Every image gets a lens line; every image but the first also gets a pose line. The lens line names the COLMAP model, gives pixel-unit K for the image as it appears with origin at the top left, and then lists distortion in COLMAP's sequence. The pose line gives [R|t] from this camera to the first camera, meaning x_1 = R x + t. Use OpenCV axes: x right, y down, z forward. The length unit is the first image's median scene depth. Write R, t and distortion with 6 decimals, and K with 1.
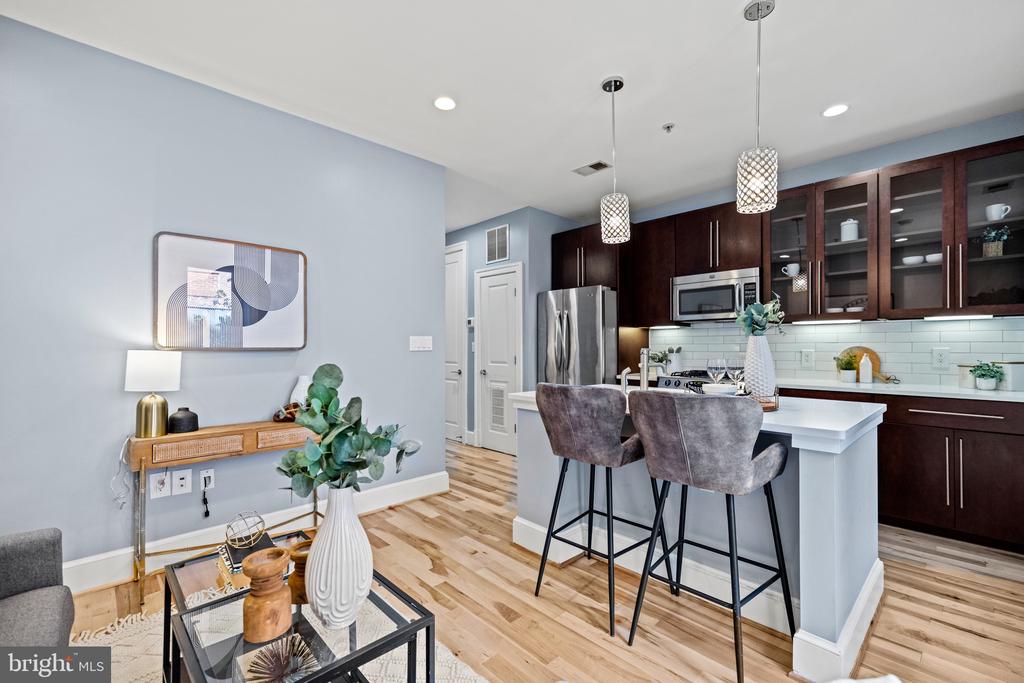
lens RADIAL K [[451.2, 0, 512.0], [0, 451.2, 341.5], [0, 0, 1]] dist [0.000639, 0.000050]
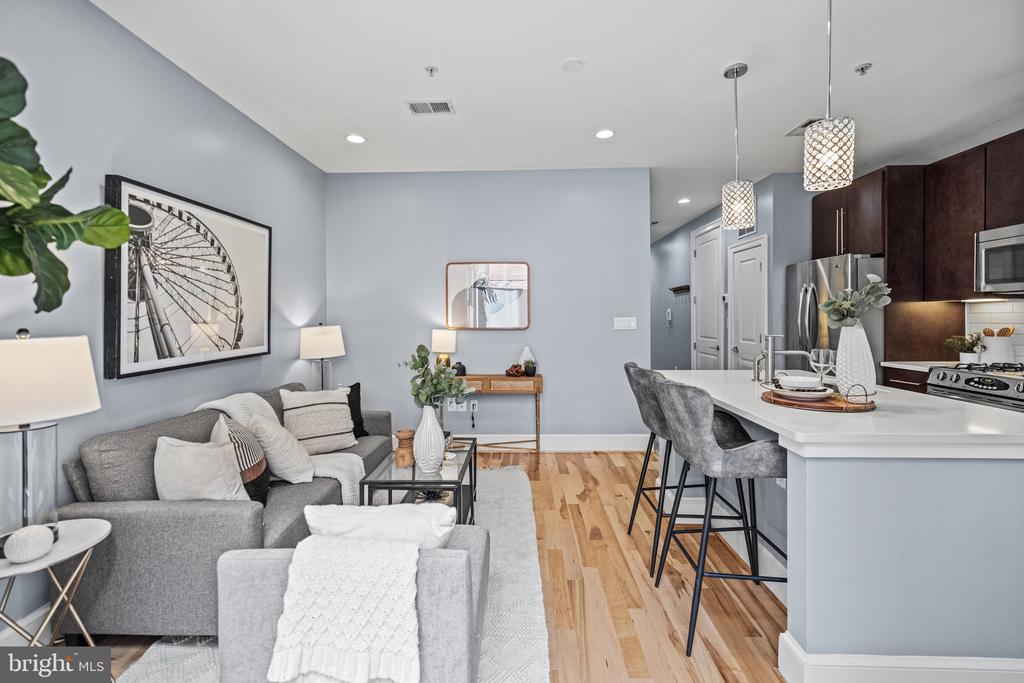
lens RADIAL K [[439.6, 0, 508.4], [0, 439.6, 326.3], [0, 0, 1]] dist [0.000603, 0.000041]
pose [[0.705252, 0.012948, -0.708839, 0.535603], [0.013062, 0.999426, 0.031251, -0.037861], [0.708837, -0.031298, 0.704678, -0.050906]]
